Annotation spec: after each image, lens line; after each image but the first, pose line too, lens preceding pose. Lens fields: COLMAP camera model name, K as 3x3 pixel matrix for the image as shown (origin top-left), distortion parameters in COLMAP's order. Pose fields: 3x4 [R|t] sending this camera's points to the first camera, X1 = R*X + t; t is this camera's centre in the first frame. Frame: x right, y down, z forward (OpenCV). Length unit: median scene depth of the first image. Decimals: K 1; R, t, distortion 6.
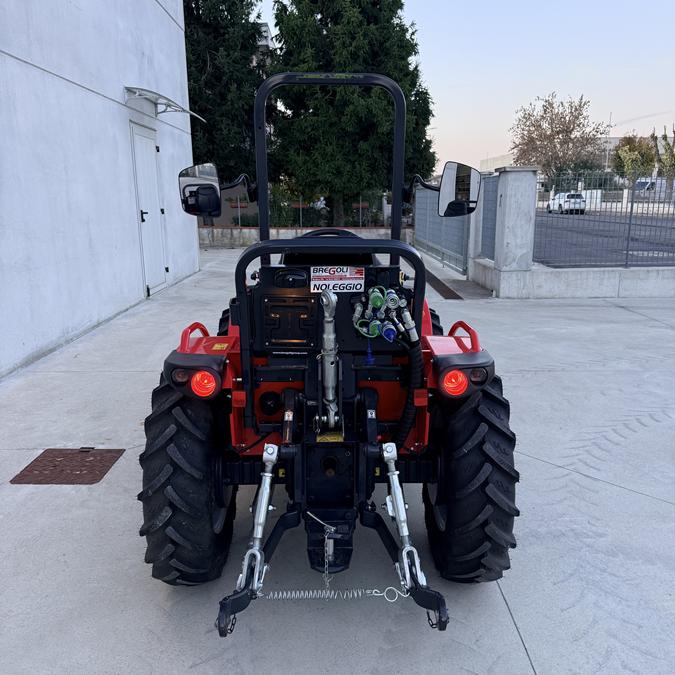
lens RADIAL K [[631.0, 0, 339.4], [0, 631.0, 335.2], [0, 0, 1]] dist [0.002483, 0.000000]
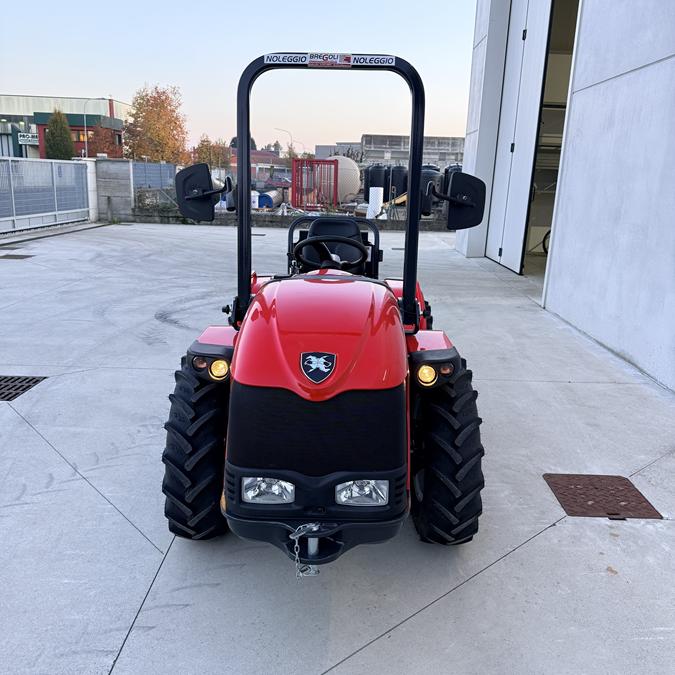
lens RADIAL K [[631.0, 0, 341.4], [0, 631.0, 338.1], [0, 0, 1]] dist [0.002483, 0.000000]
pose [[-0.999469, -0.030719, 0.010868, -0.015178], [-0.022530, 0.892462, 0.450560, -0.147465], [-0.023540, 0.450076, -0.892680, 0.611331]]
